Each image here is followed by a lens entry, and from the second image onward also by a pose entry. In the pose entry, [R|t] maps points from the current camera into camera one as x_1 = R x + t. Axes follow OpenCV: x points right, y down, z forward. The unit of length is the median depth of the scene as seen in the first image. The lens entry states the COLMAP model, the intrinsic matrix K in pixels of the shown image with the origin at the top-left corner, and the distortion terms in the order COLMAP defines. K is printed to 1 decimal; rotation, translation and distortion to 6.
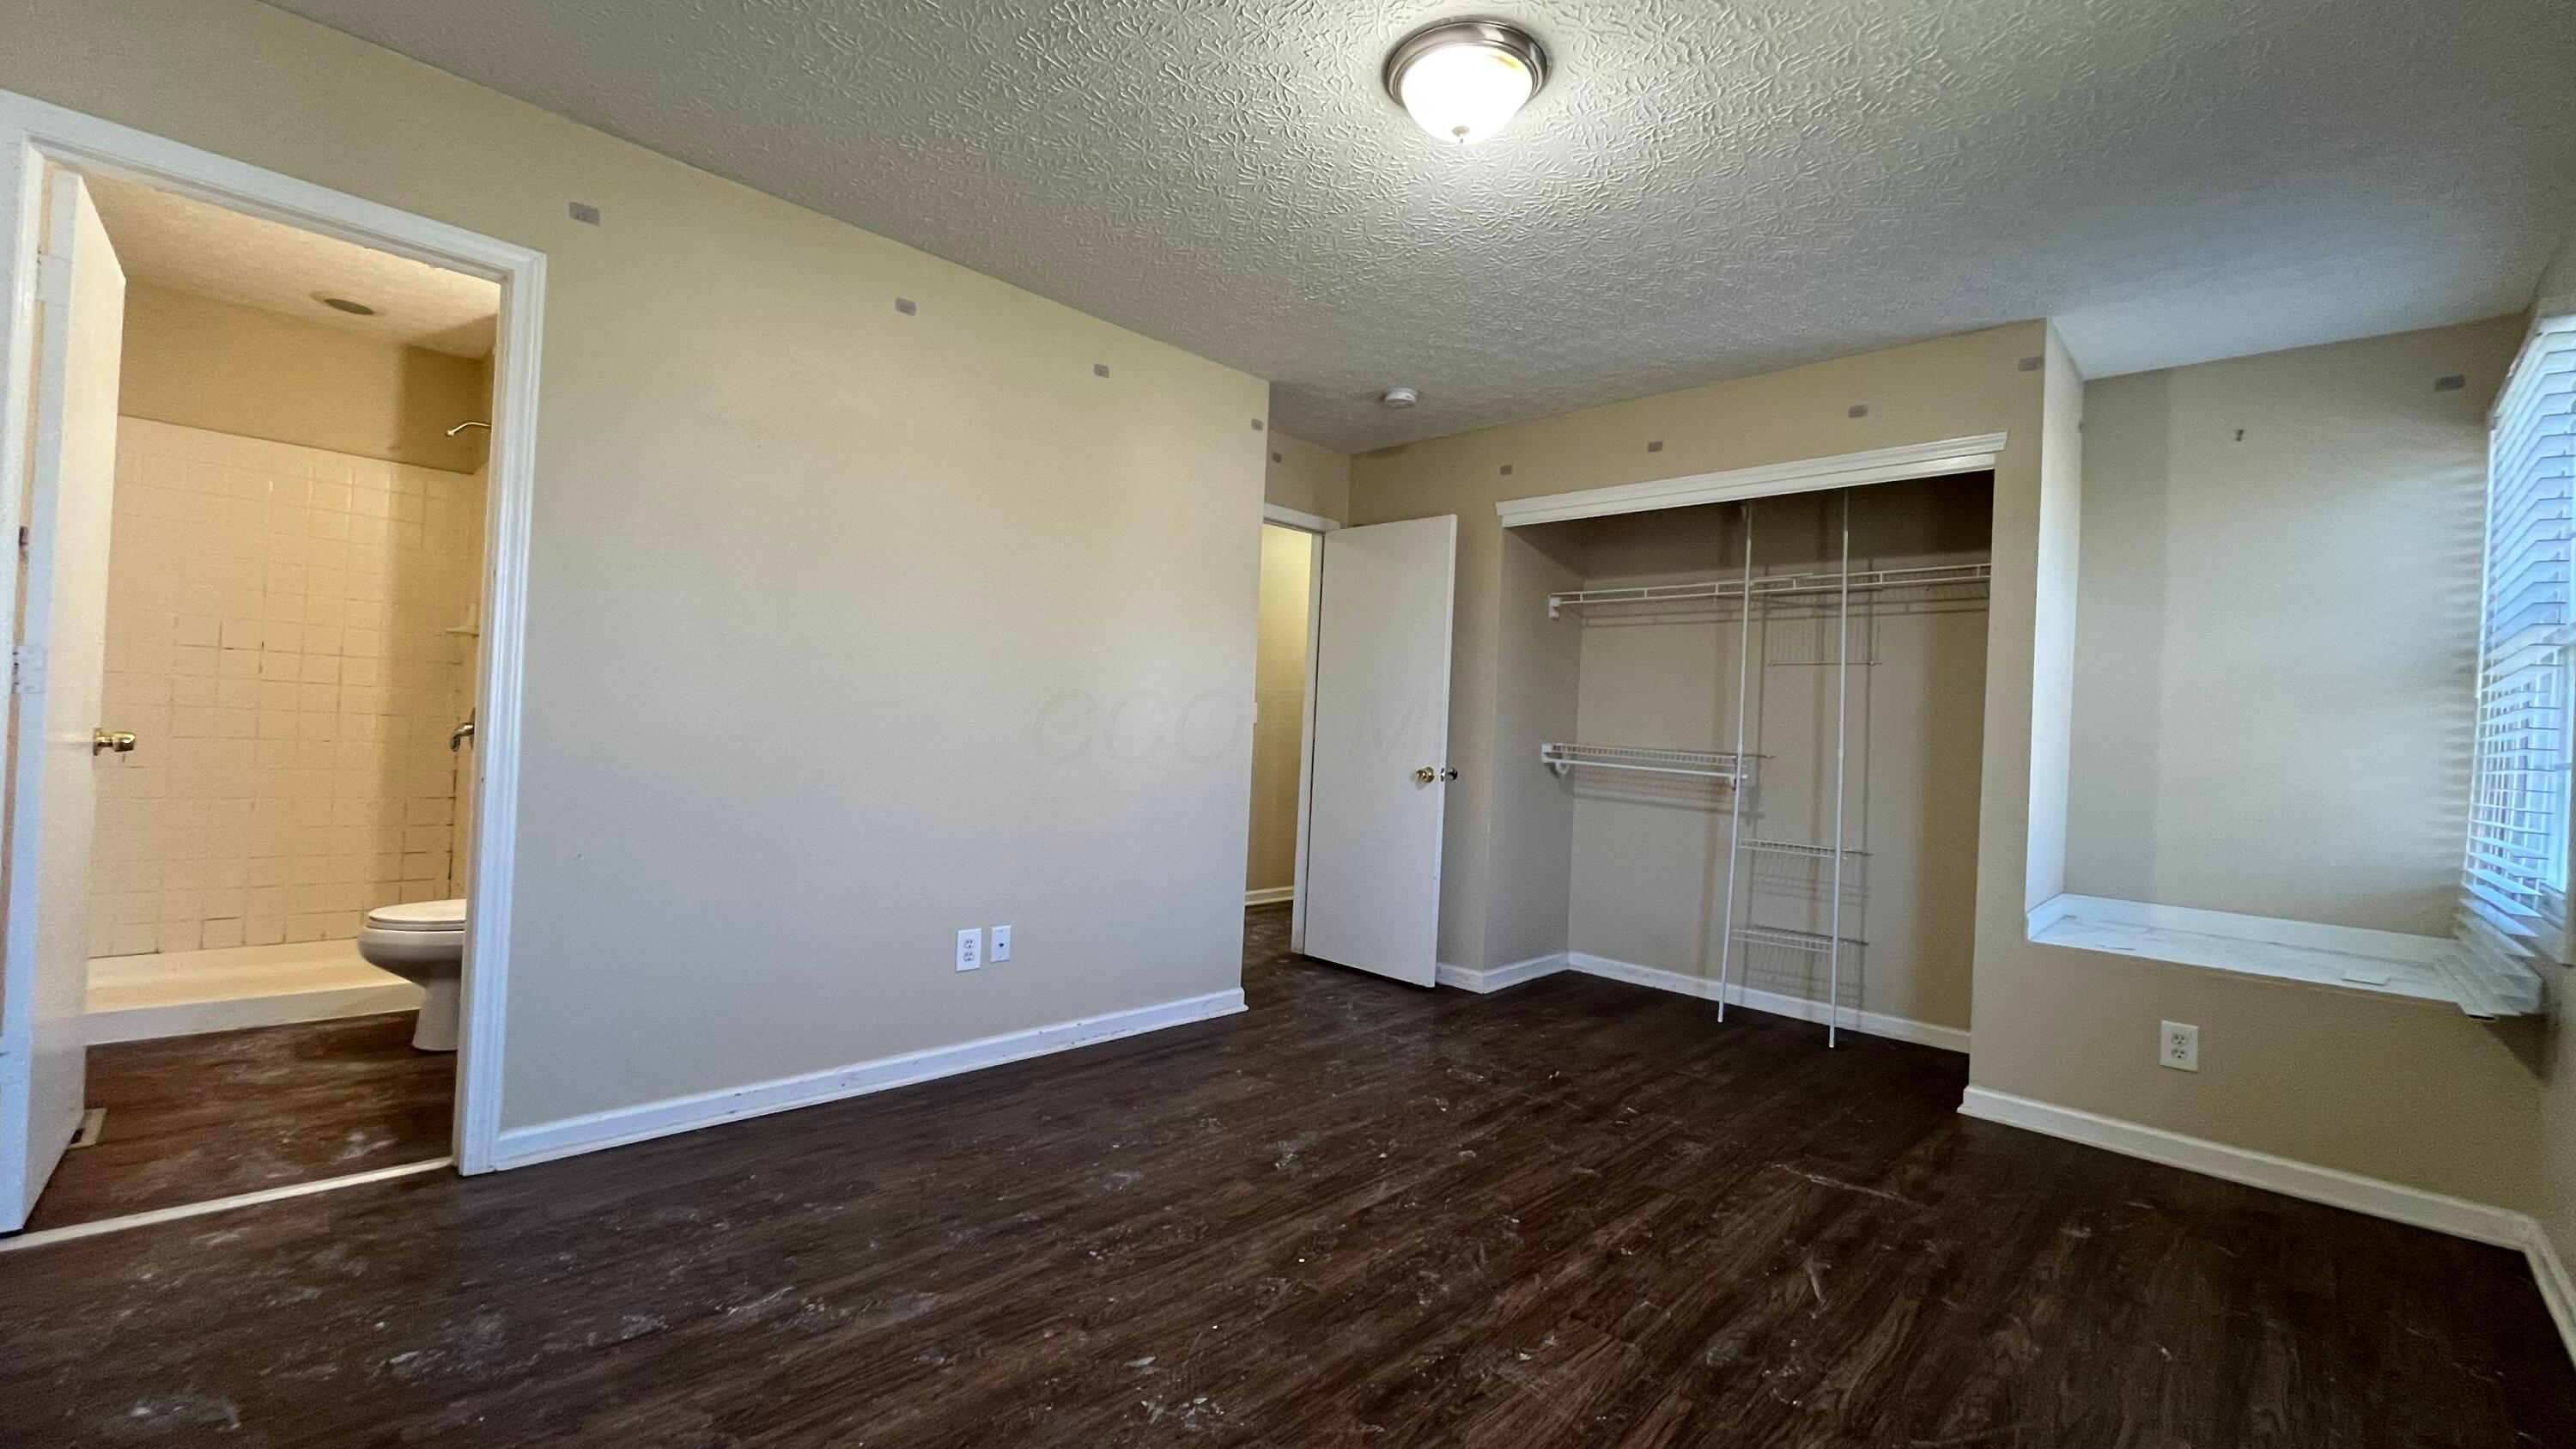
lens RADIAL K [[1039.7, 0, 1294.3], [0, 1039.7, 721.0], [0, 0, 1]] dist [-0.007848, 0.000962]
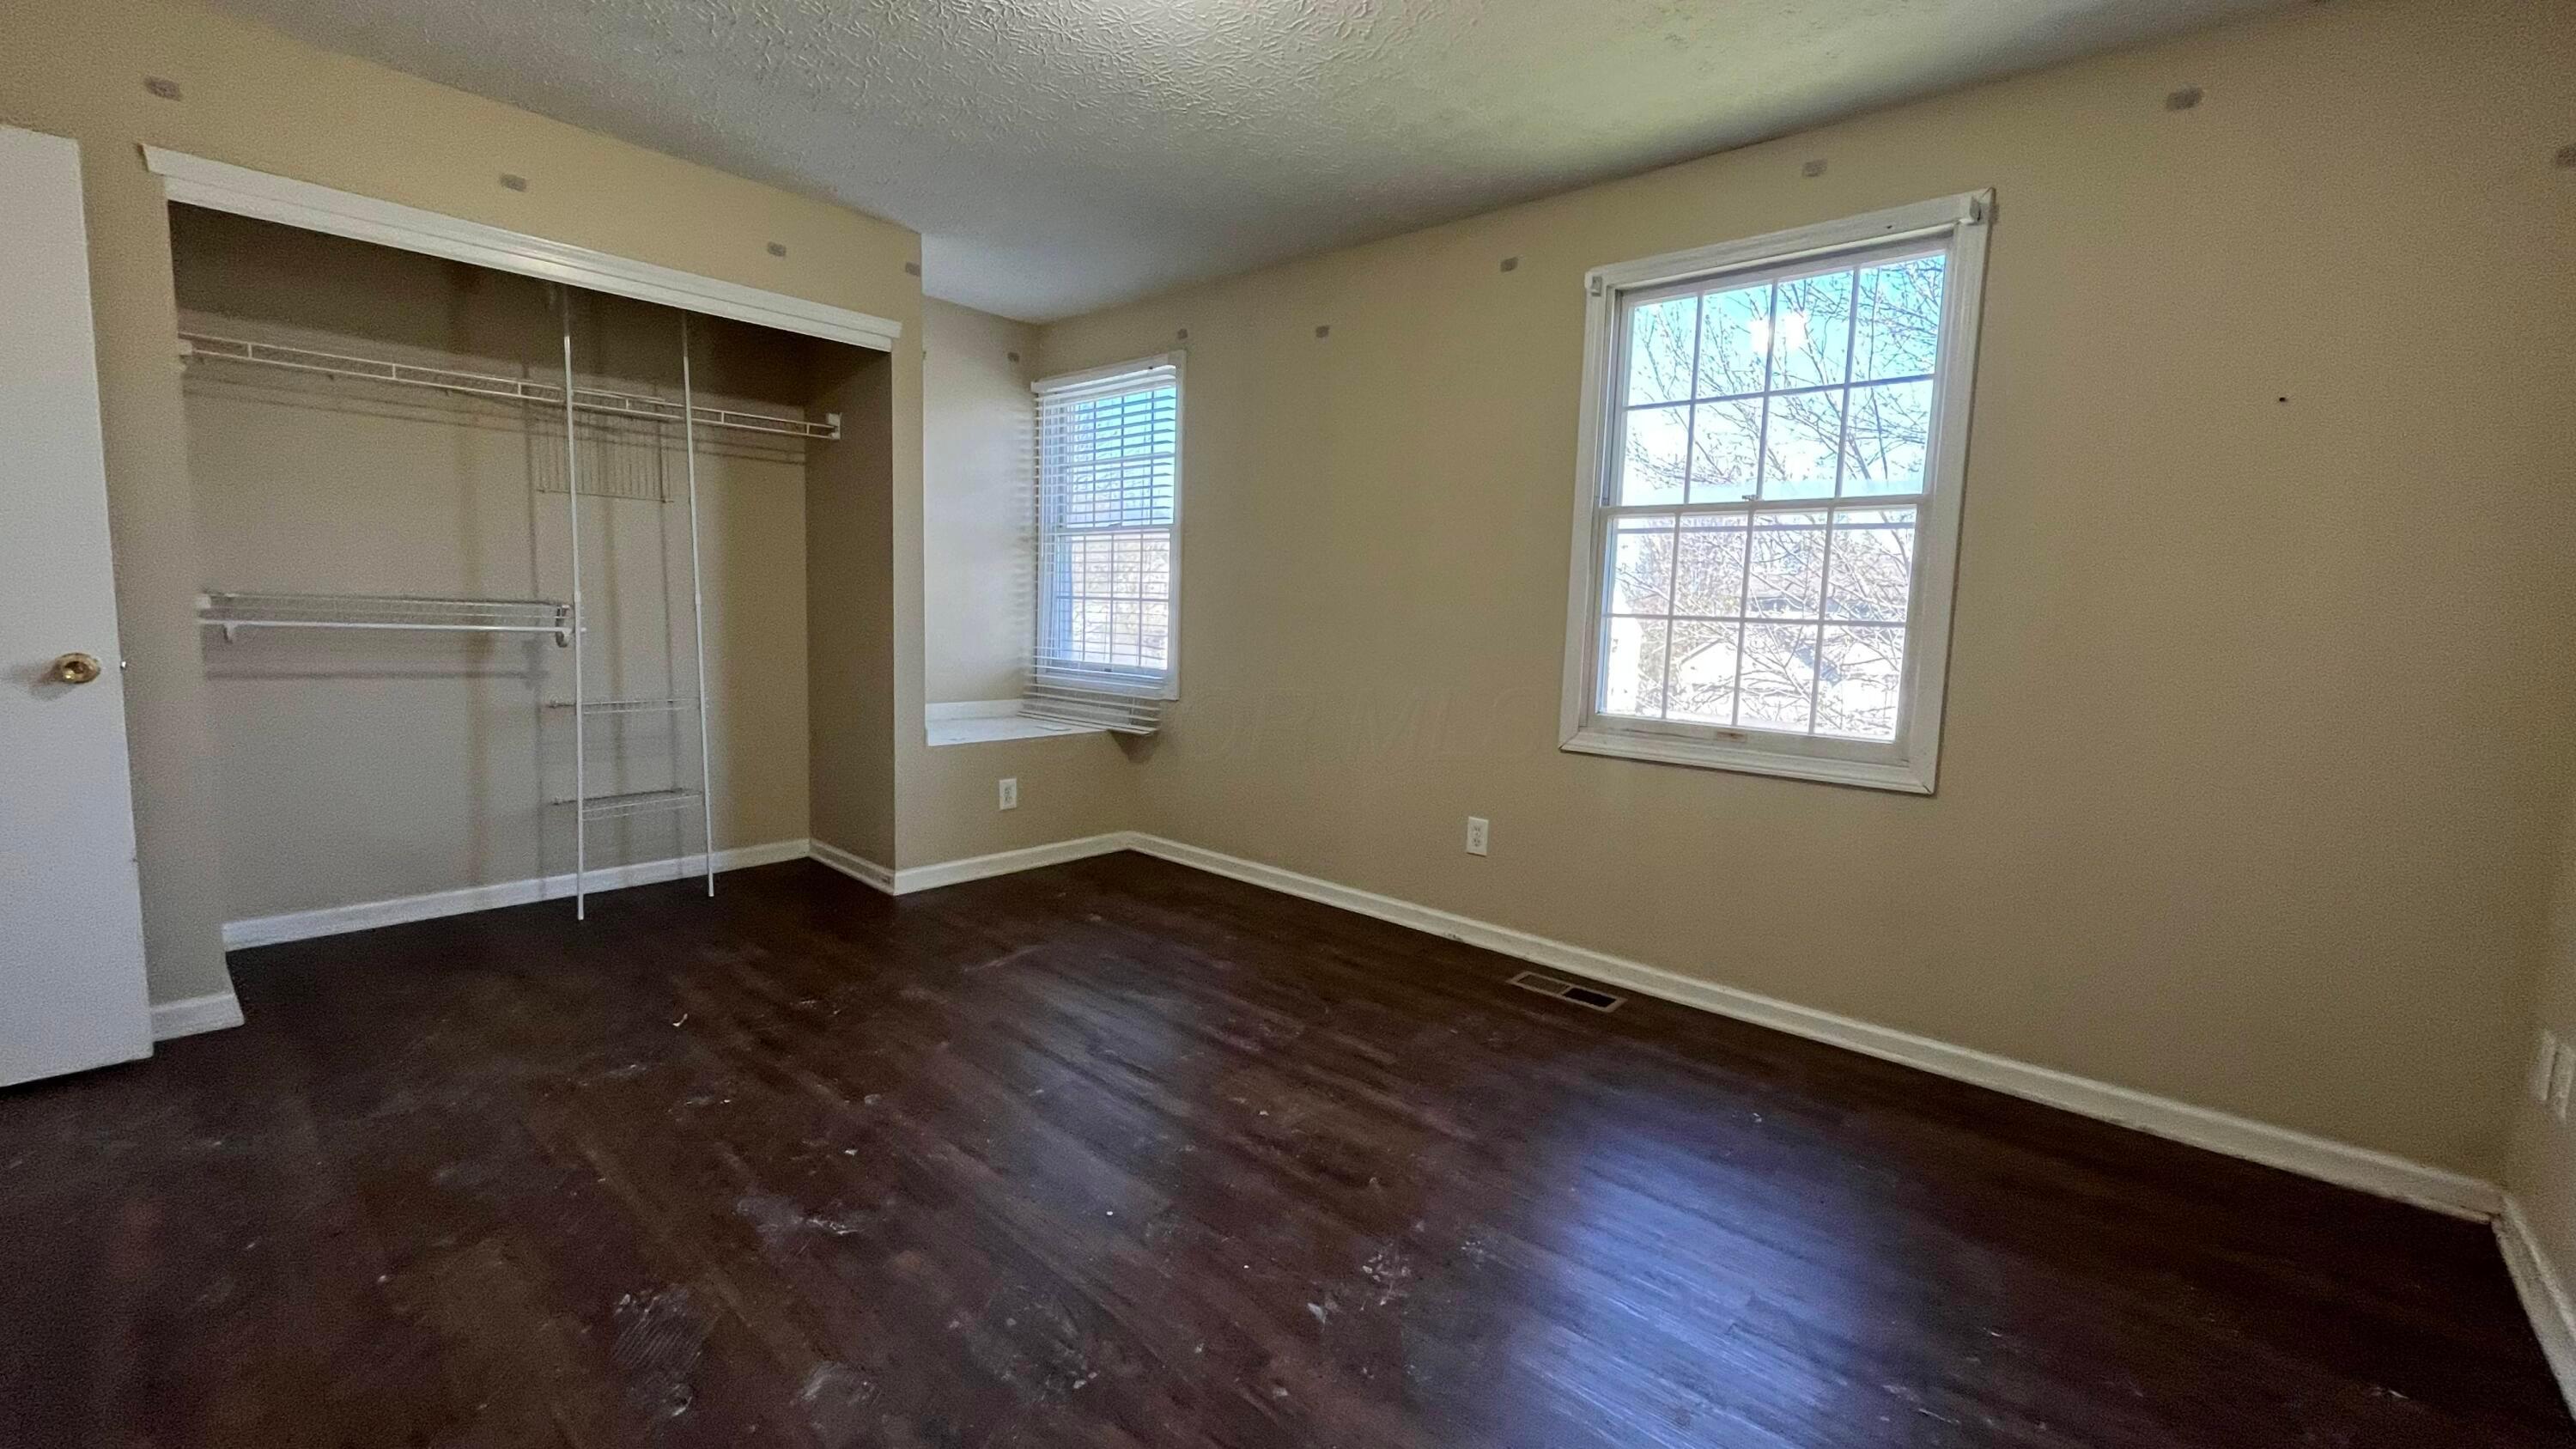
lens RADIAL K [[1039.7, 0, 1288.7], [0, 1039.7, 713.1], [0, 0, 1]] dist [-0.007848, 0.000962]
pose [[-0.044738, -0.149473, 0.987753, -0.508825], [-0.040056, 0.988216, 0.147729, -0.030995], [-0.998195, -0.032956, -0.050198, 0.555742]]
